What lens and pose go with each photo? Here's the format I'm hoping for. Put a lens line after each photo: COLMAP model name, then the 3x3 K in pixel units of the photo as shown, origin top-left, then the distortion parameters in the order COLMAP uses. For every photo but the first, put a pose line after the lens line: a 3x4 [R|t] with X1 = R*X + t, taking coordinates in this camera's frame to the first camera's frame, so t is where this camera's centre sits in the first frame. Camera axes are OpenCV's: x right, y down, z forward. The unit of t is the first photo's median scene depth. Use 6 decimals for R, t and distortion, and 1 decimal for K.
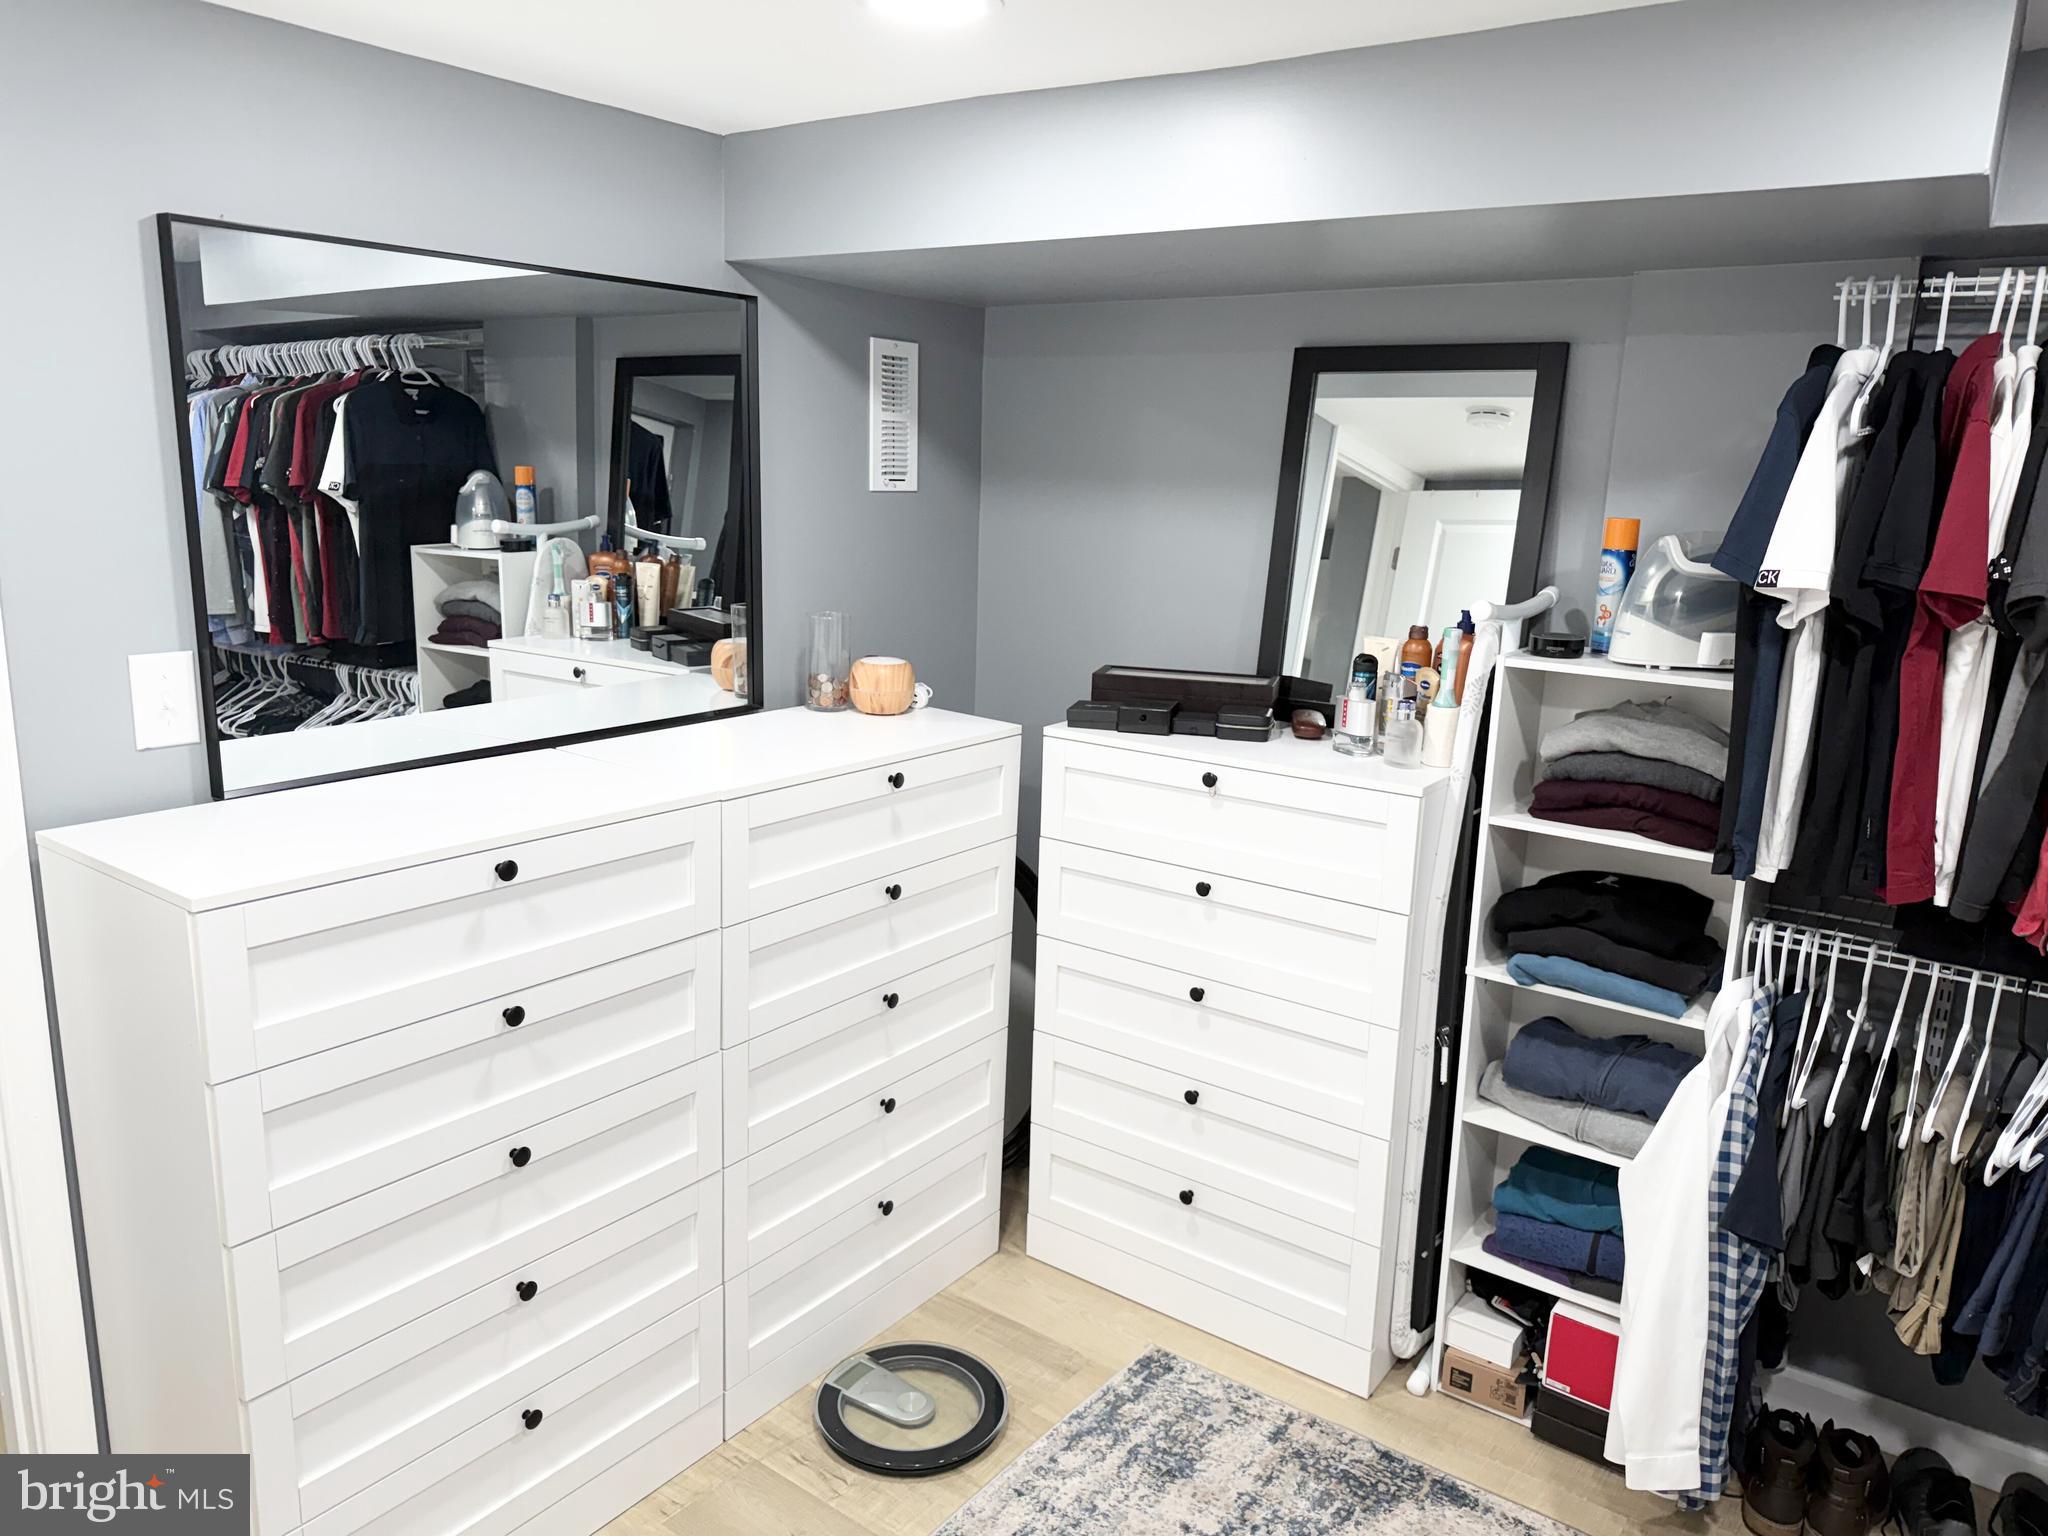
lens RADIAL K [[1432.6, 0, 1009.2], [0, 1432.6, 777.7], [0, 0, 1]] dist [0.077139, -0.094122]
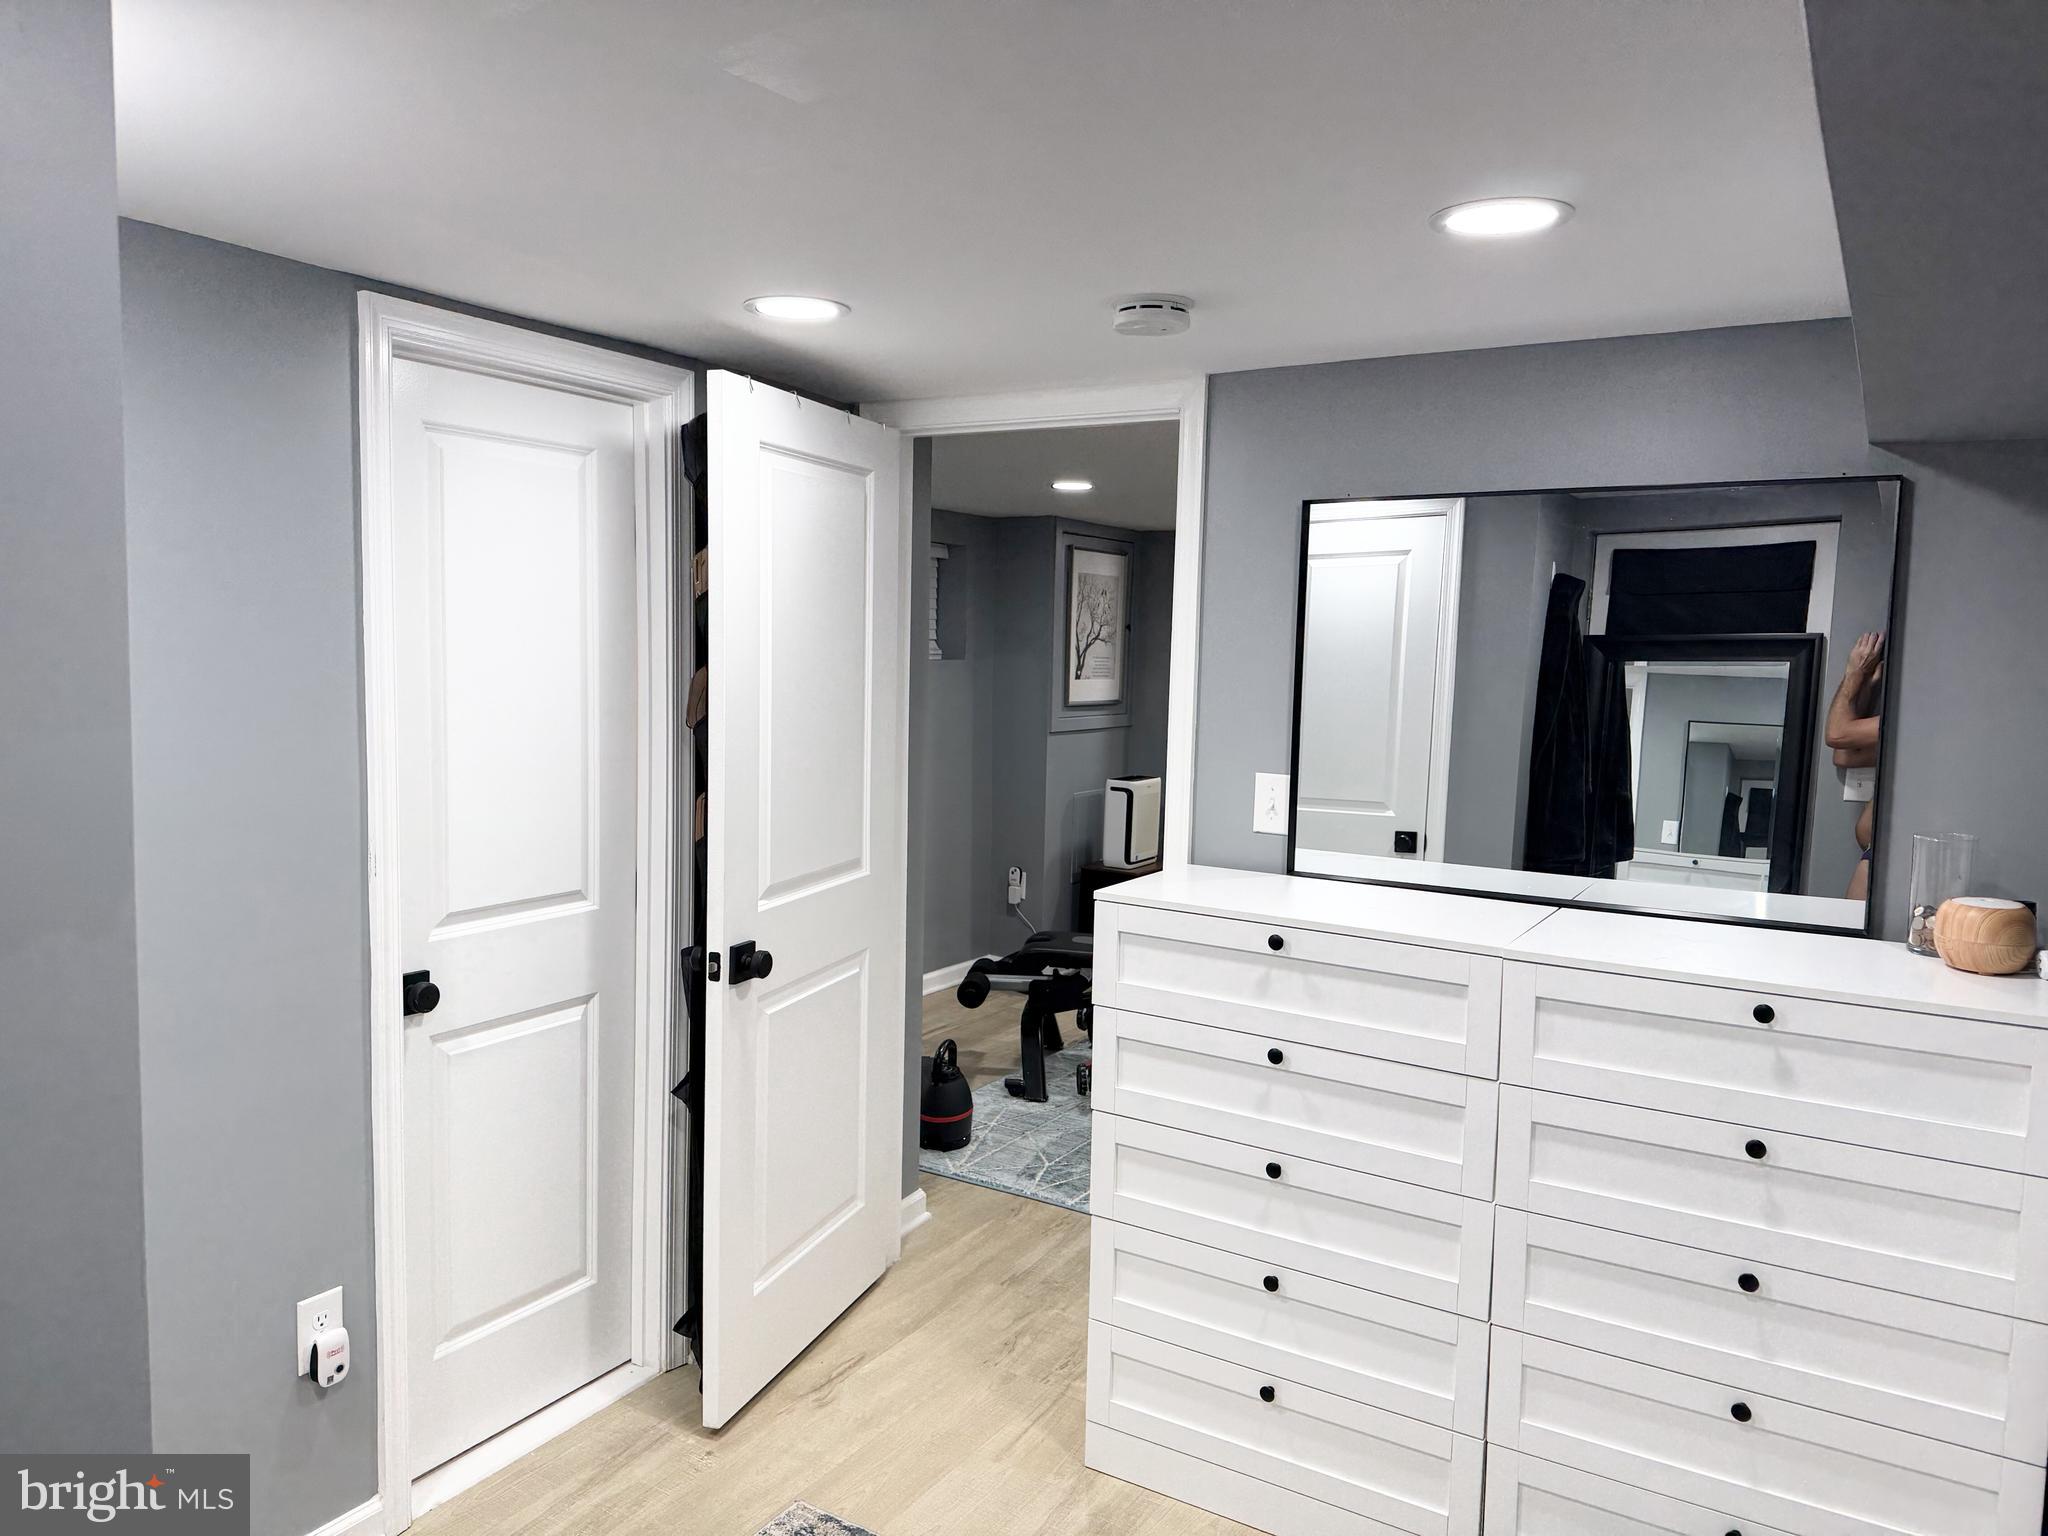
lens RADIAL K [[1432.6, 0, 1020.7], [0, 1432.6, 755.6], [0, 0, 1]] dist [0.077139, -0.094122]
pose [[0.084995, 0.052591, -0.994992, 0.743973], [-0.233781, 0.971782, 0.031394, -0.071718], [0.968567, 0.229942, 0.094891, 0.470219]]
